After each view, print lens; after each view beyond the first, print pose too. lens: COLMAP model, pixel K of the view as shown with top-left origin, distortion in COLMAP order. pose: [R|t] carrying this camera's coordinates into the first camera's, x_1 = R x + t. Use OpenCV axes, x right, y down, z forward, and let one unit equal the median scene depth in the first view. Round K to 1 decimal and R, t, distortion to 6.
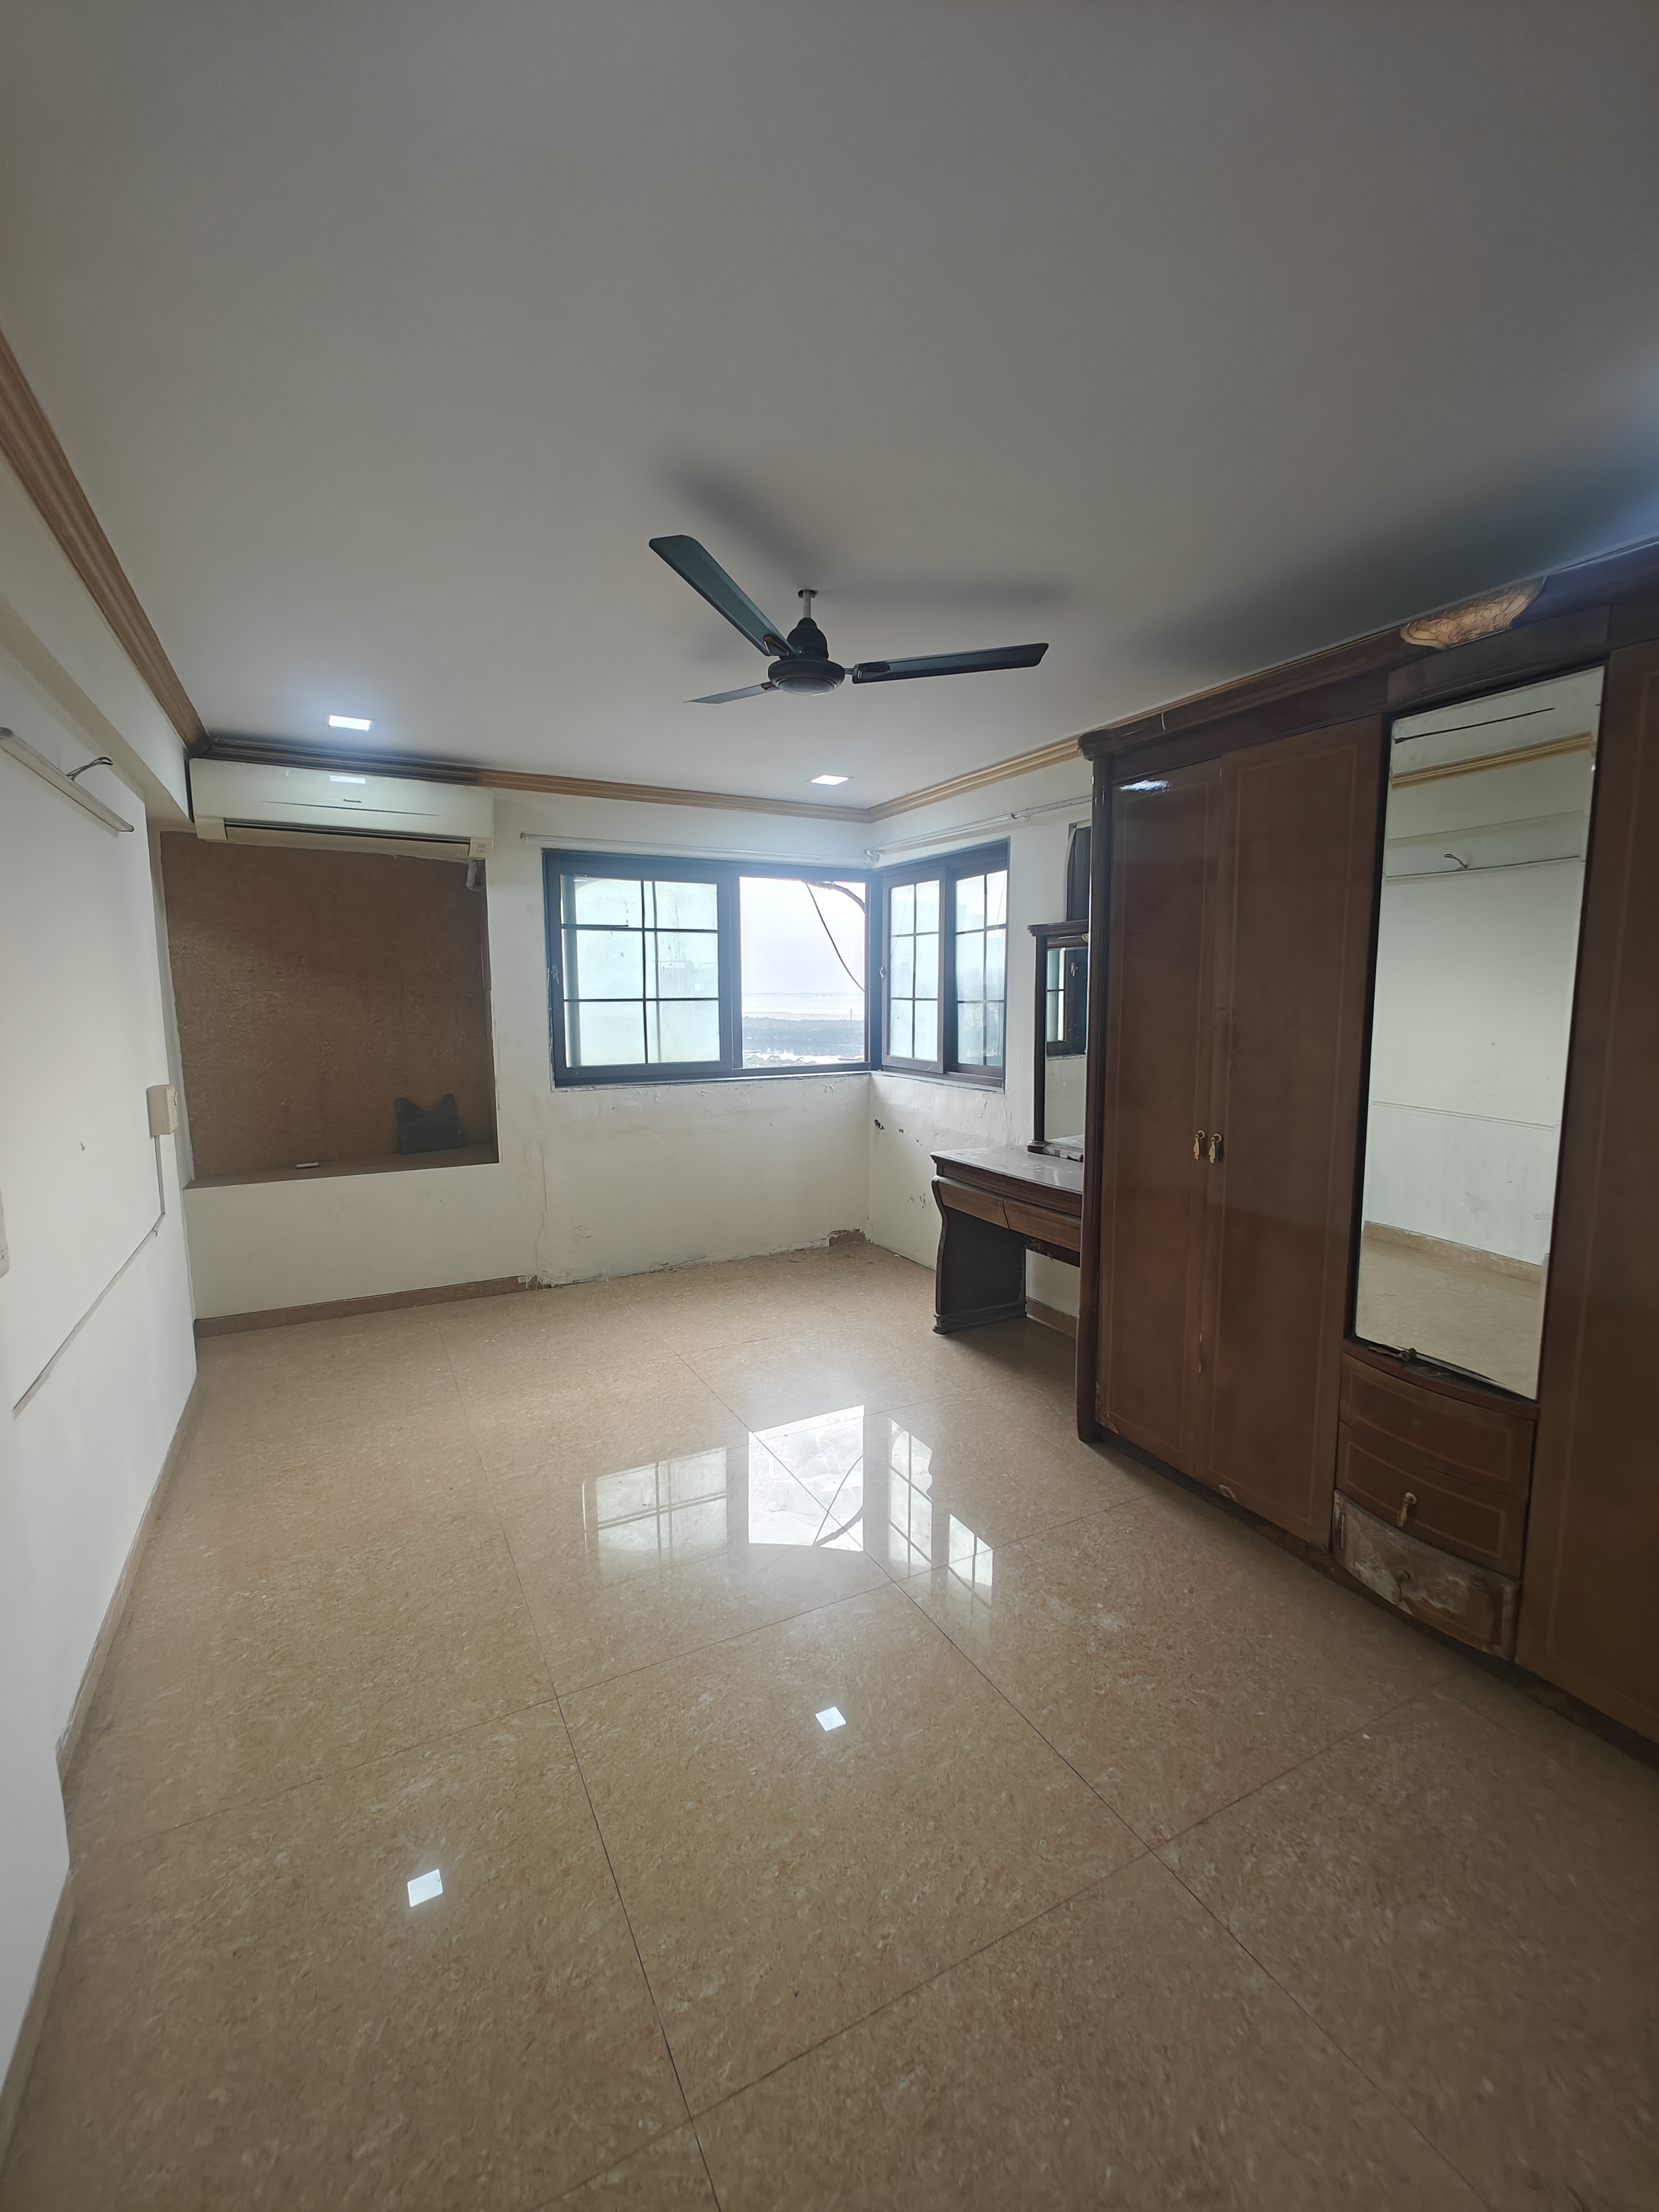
lens RADIAL K [[928.2, 0, 809.4], [0, 928.2, 1097.7], [0, 0, 1]] dist [-0.002988, 0.000982]
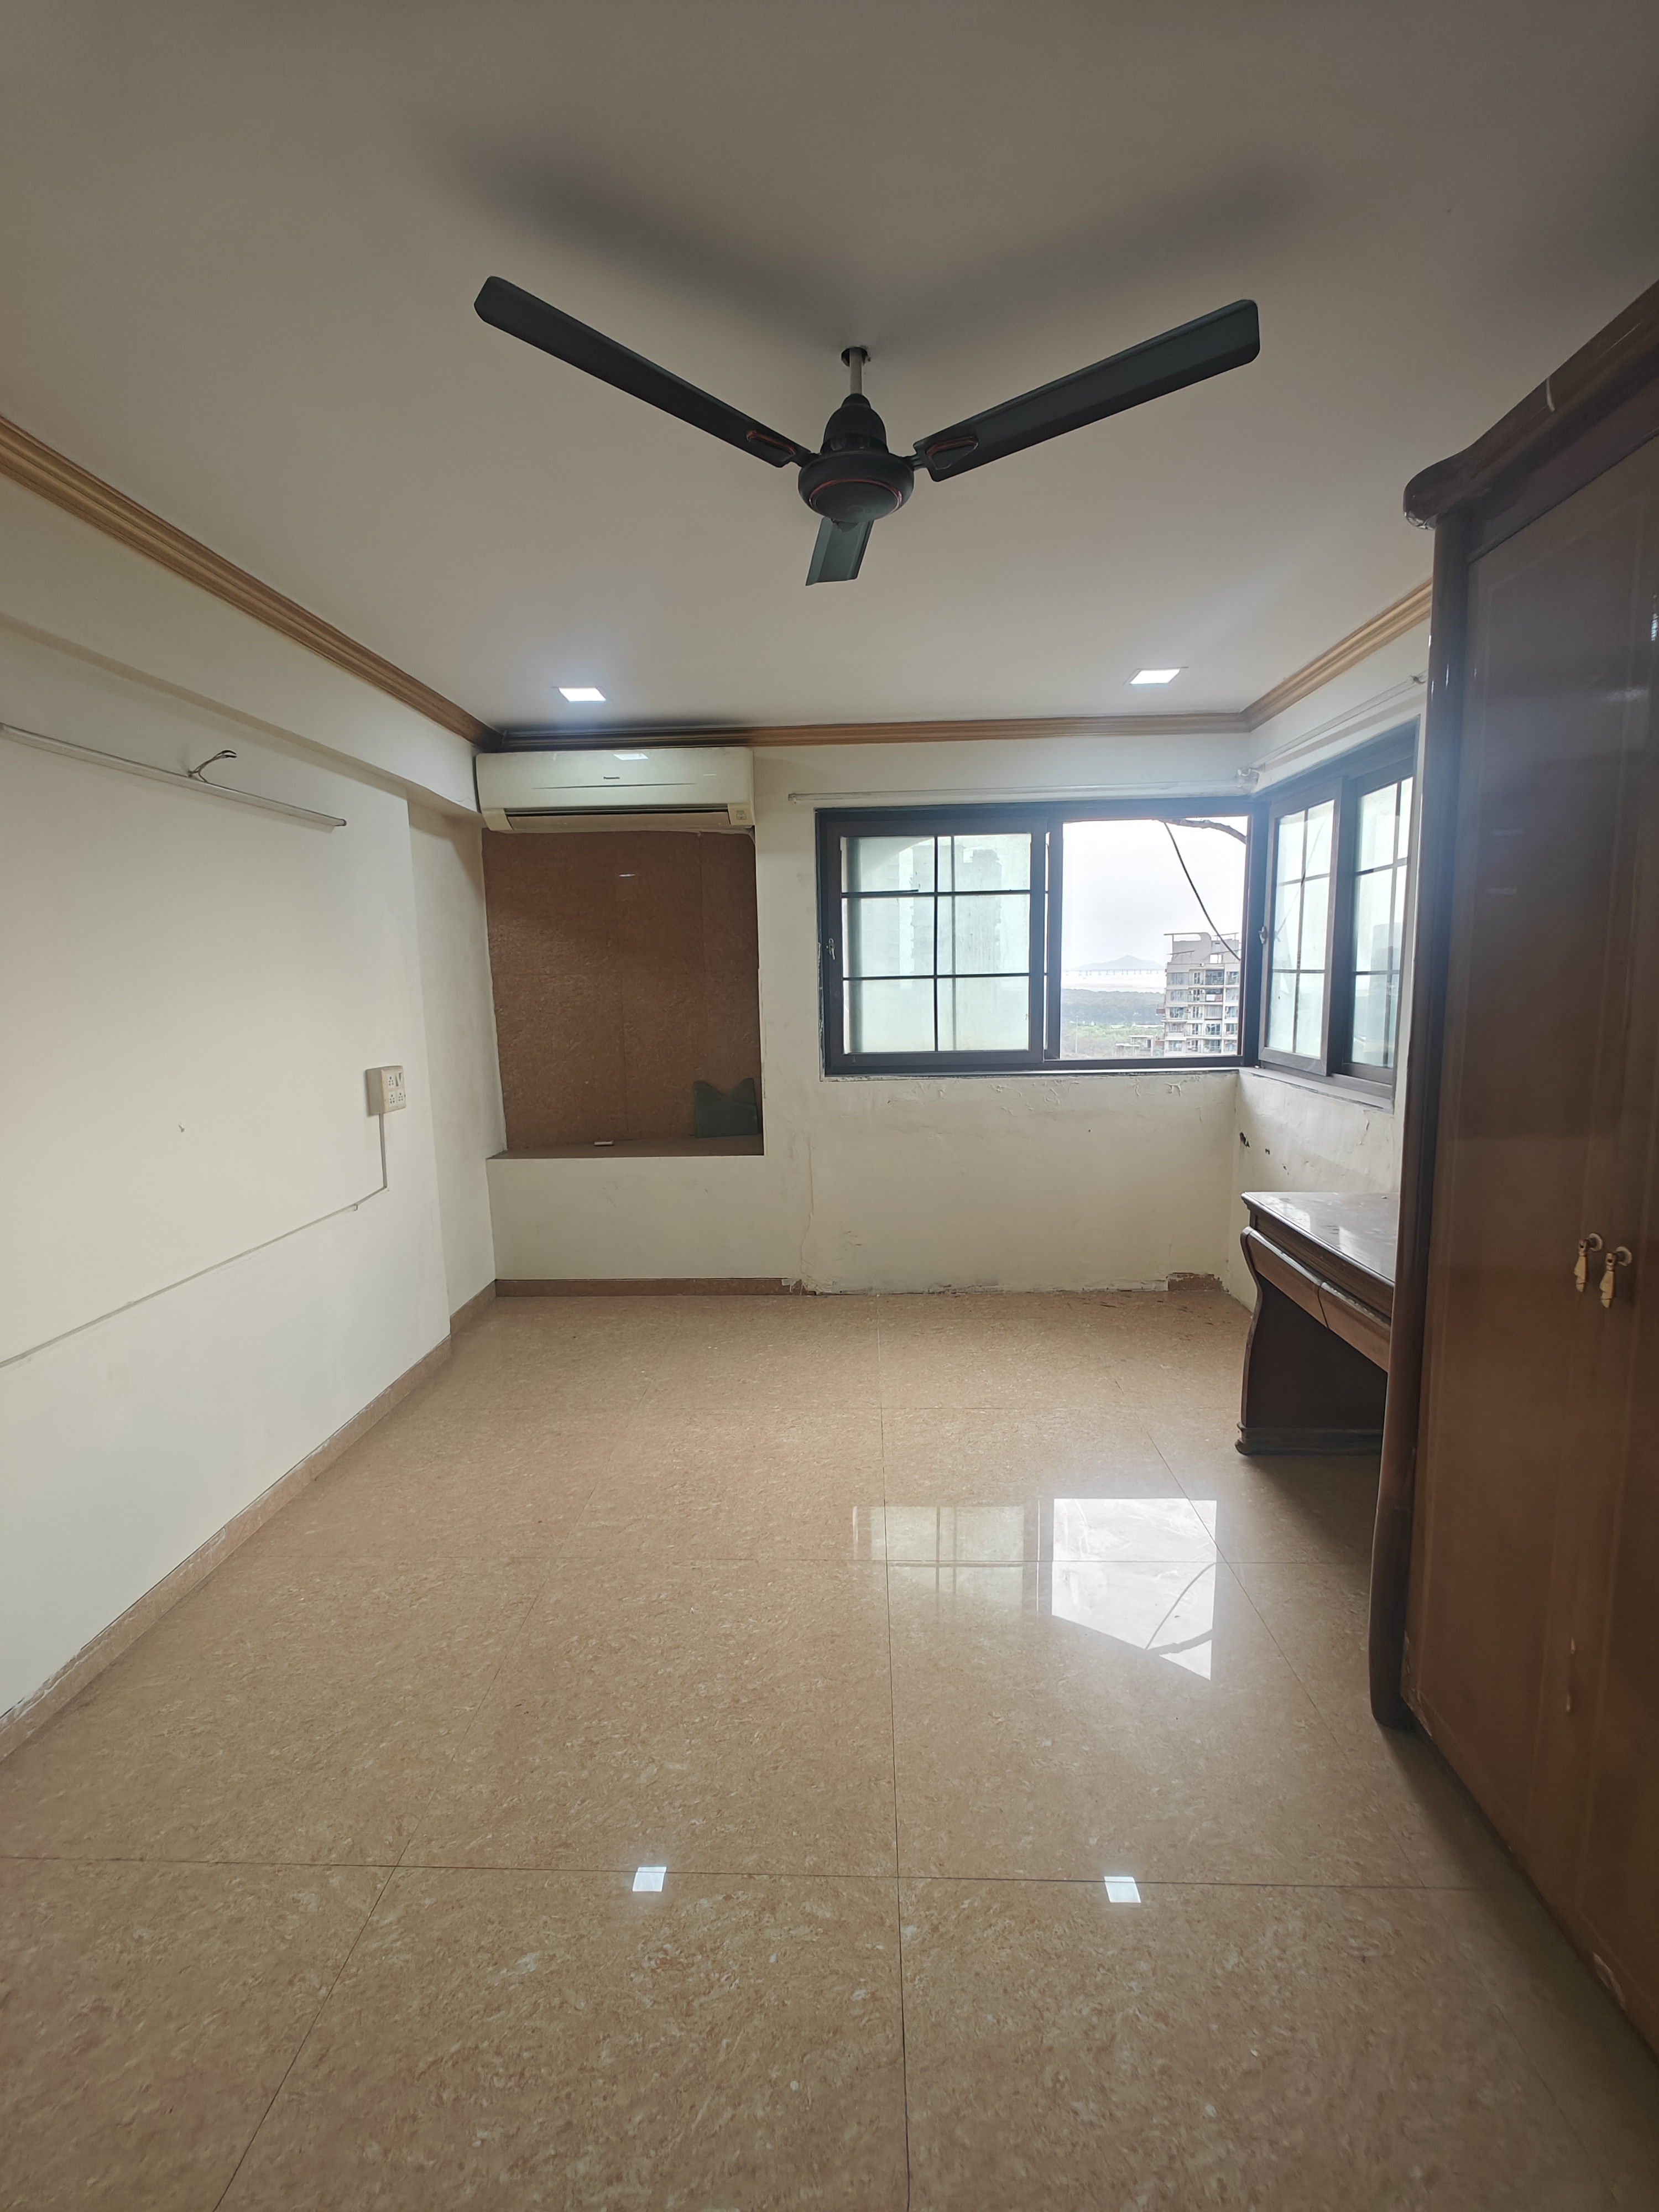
lens RADIAL K [[928.2, 0, 835.4], [0, 928.2, 1102.9], [0, 0, 1]] dist [-0.002988, 0.000982]
pose [[0.870235, 0.051723, -0.489914, 0.179023], [-0.036200, 0.998498, 0.041115, -0.022695], [0.491305, -0.018045, 0.870801, 0.220690]]
